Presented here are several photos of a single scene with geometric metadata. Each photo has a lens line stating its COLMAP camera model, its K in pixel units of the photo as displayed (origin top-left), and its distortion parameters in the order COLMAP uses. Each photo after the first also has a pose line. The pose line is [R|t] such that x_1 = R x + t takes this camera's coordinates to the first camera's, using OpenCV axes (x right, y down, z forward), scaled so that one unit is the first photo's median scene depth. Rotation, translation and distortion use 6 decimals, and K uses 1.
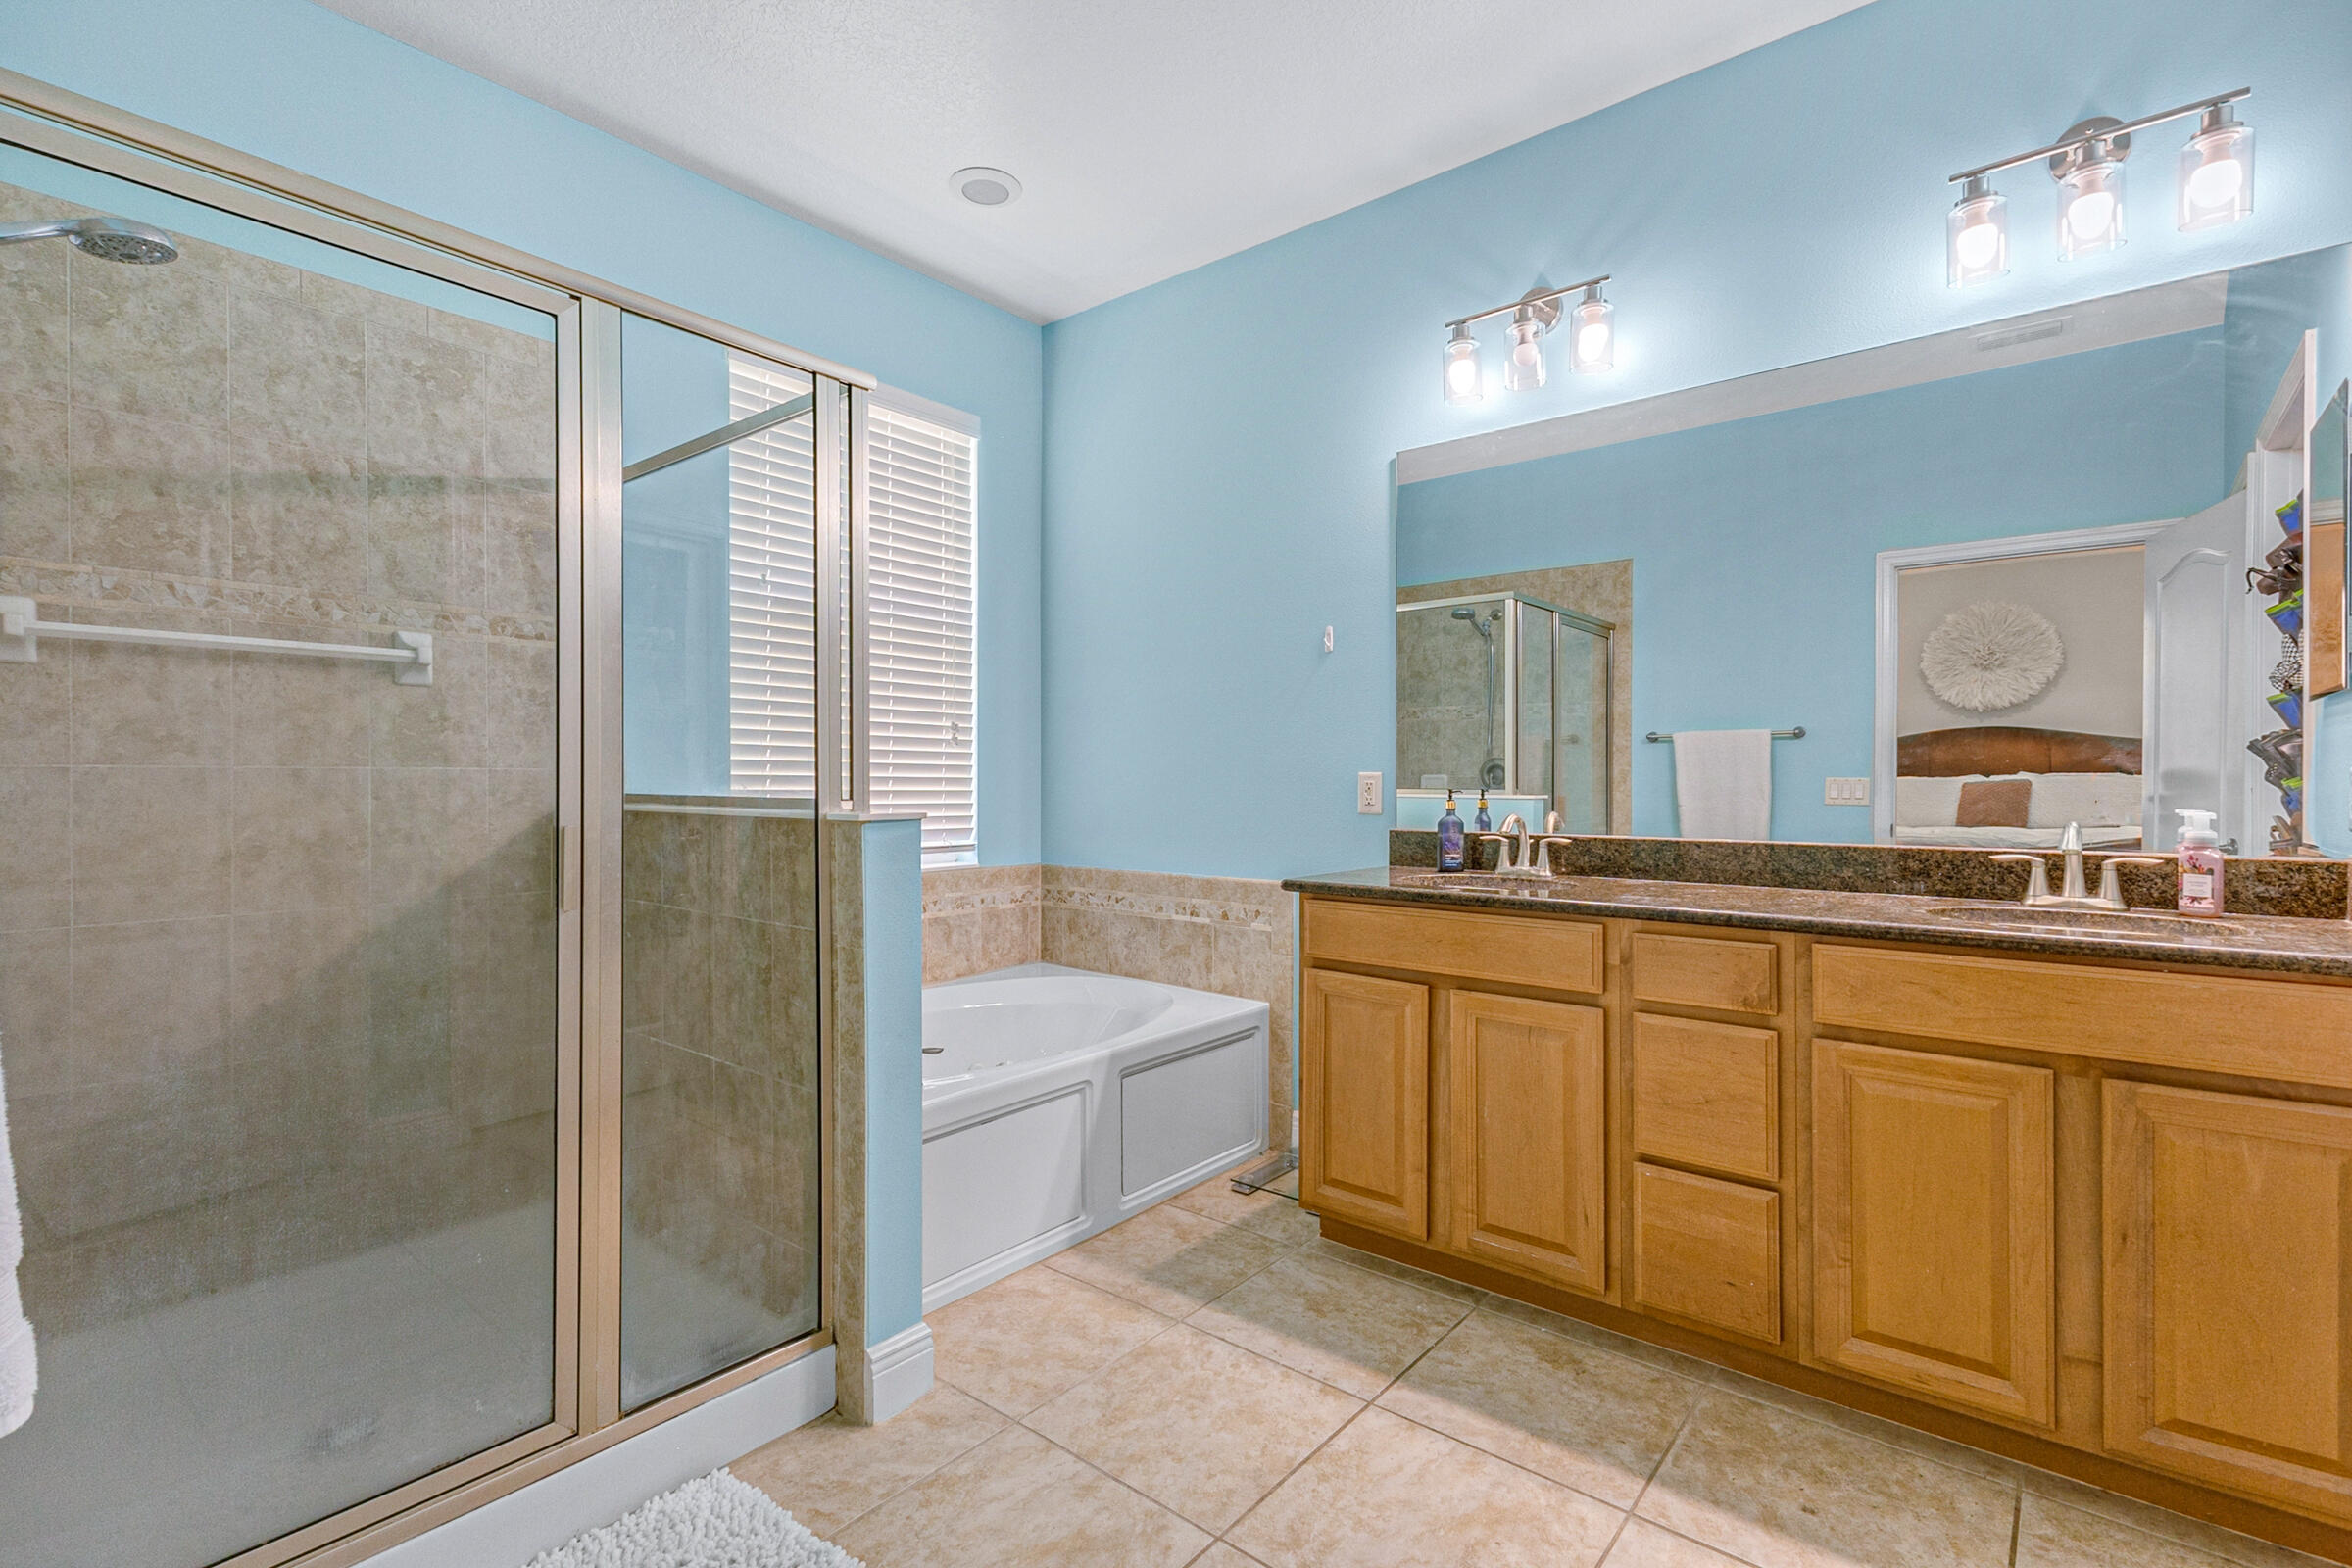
lens RADIAL K [[1063.5, 0, 1176.0], [0, 1063.5, 784.0], [0, 0, 1]] dist [0.016676, -0.004084]
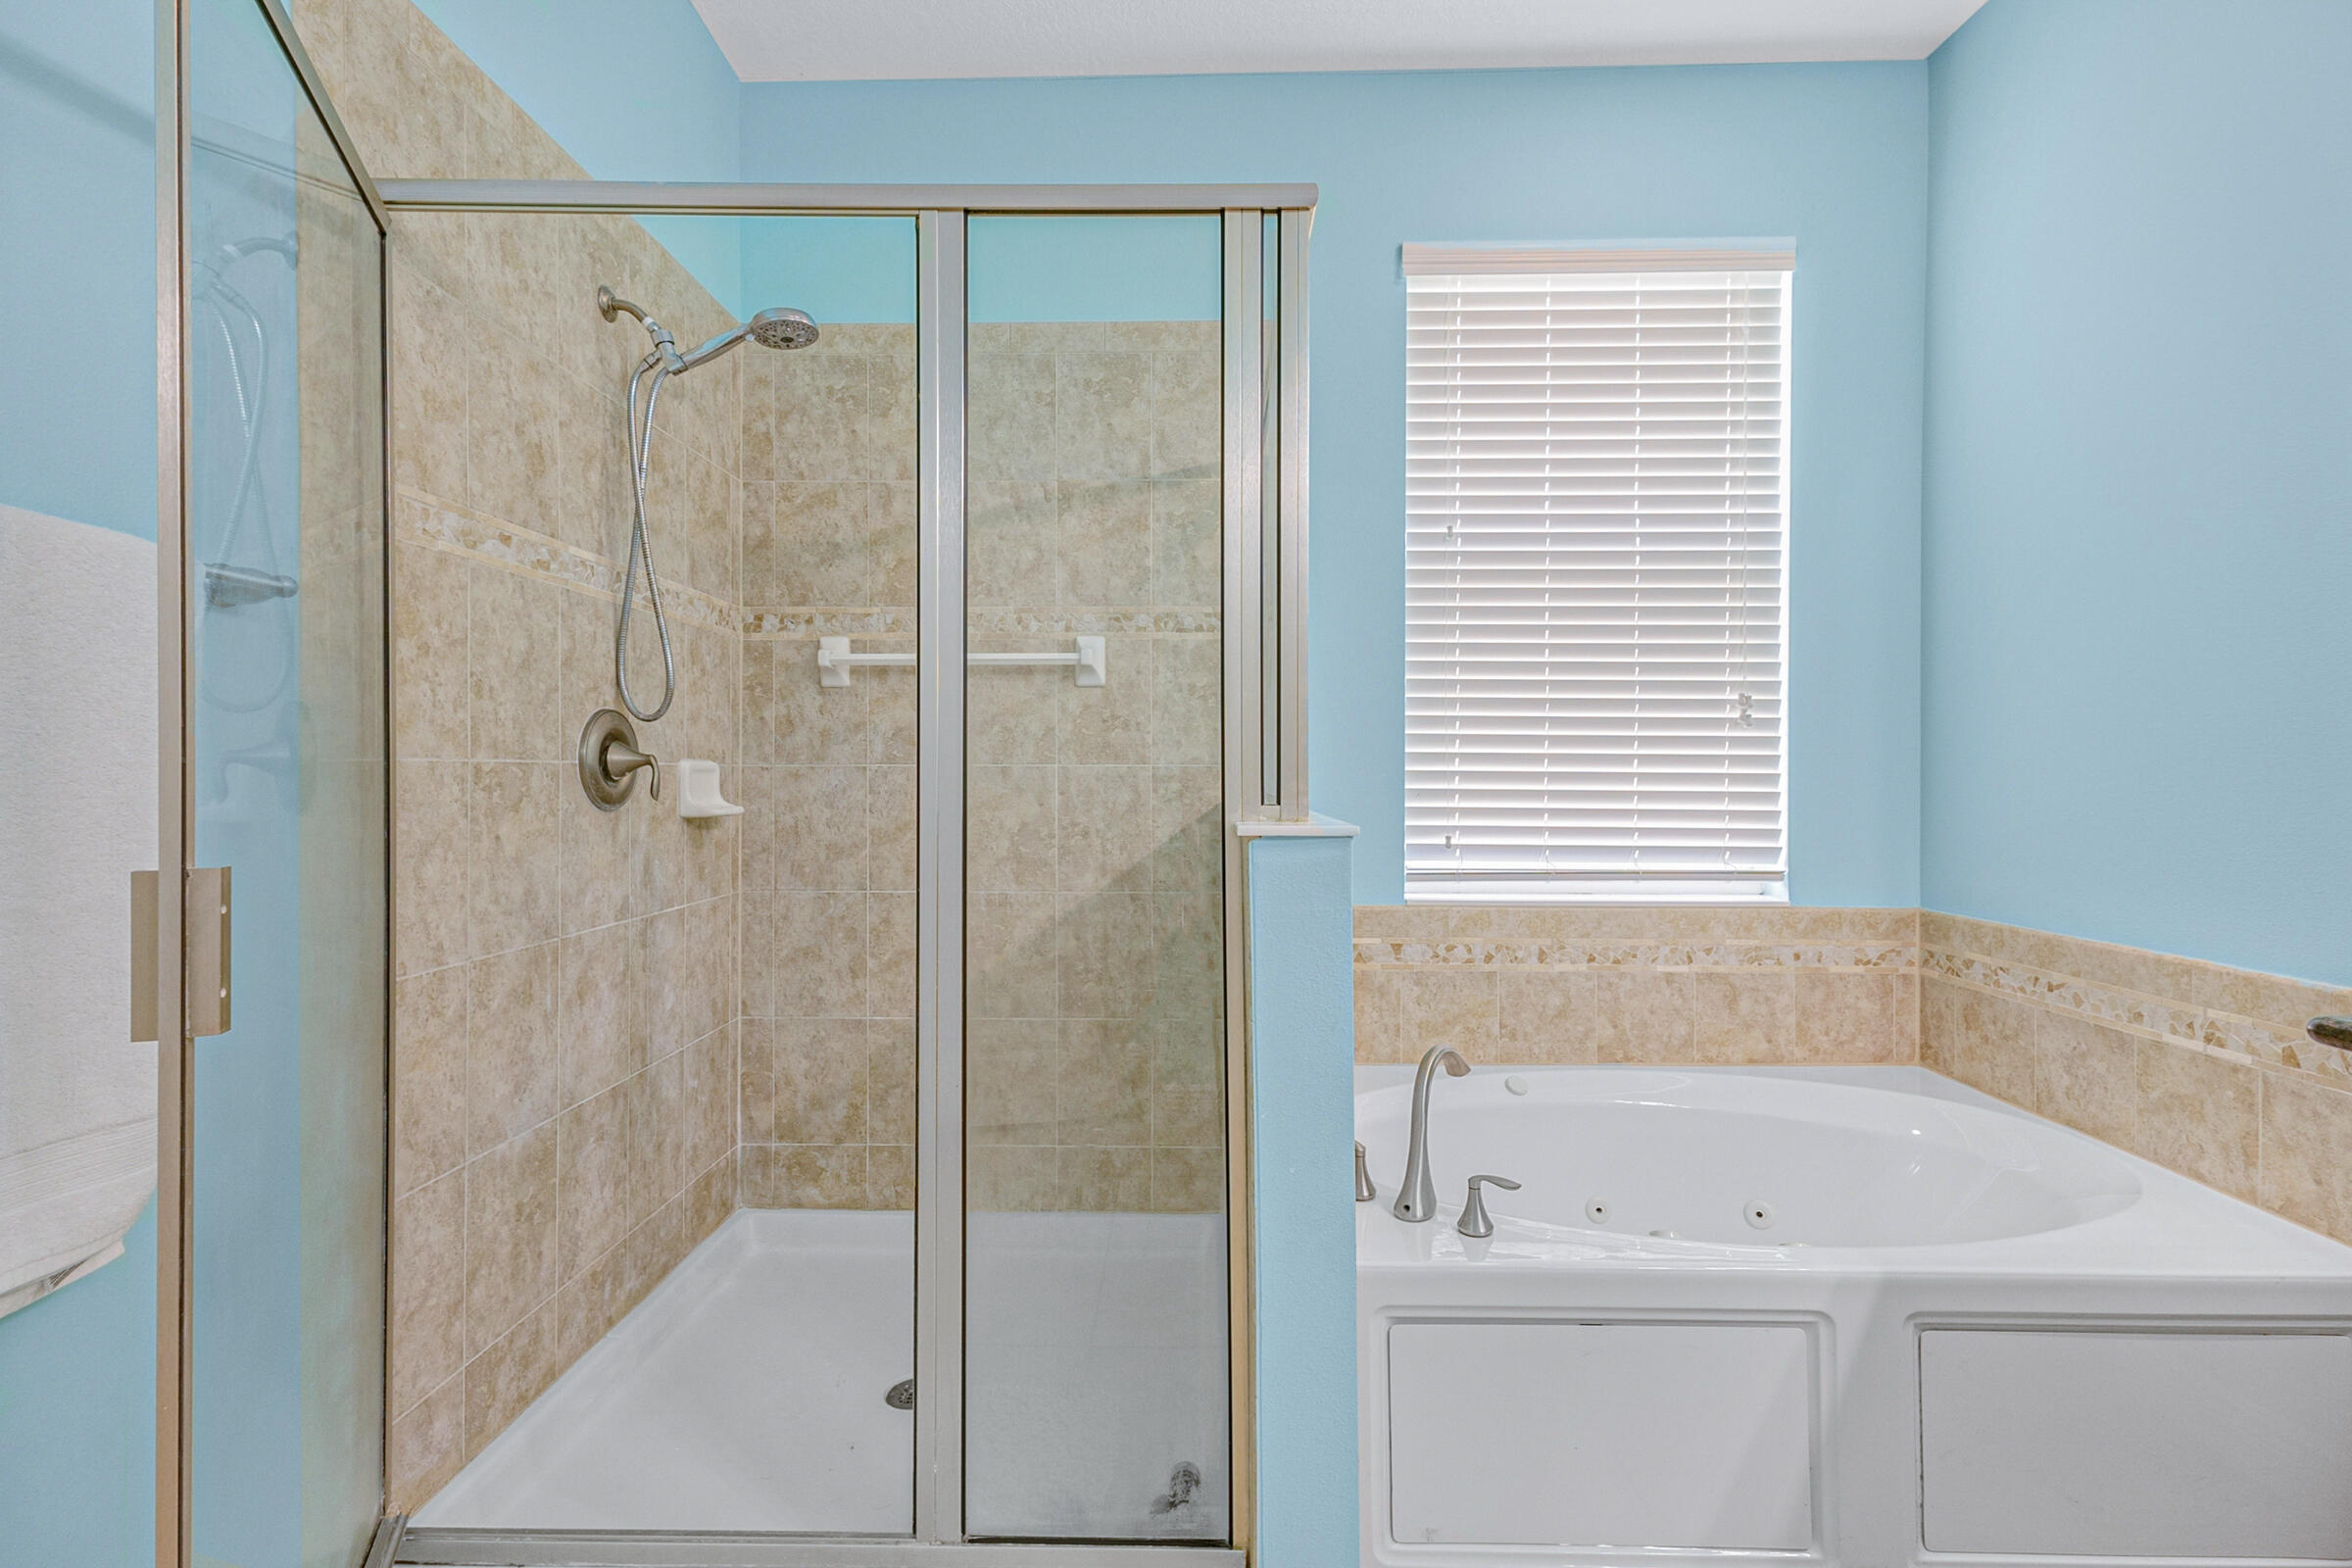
lens RADIAL K [[1063.5, 0, 1176.0], [0, 1063.5, 784.0], [0, 0, 1]] dist [0.016676, -0.004084]
pose [[0.619830, 0.003472, -0.784729, 0.148255], [-0.003969, 0.999991, 0.001290, 0.001807], [0.784726, 0.002315, 0.619838, 0.384853]]
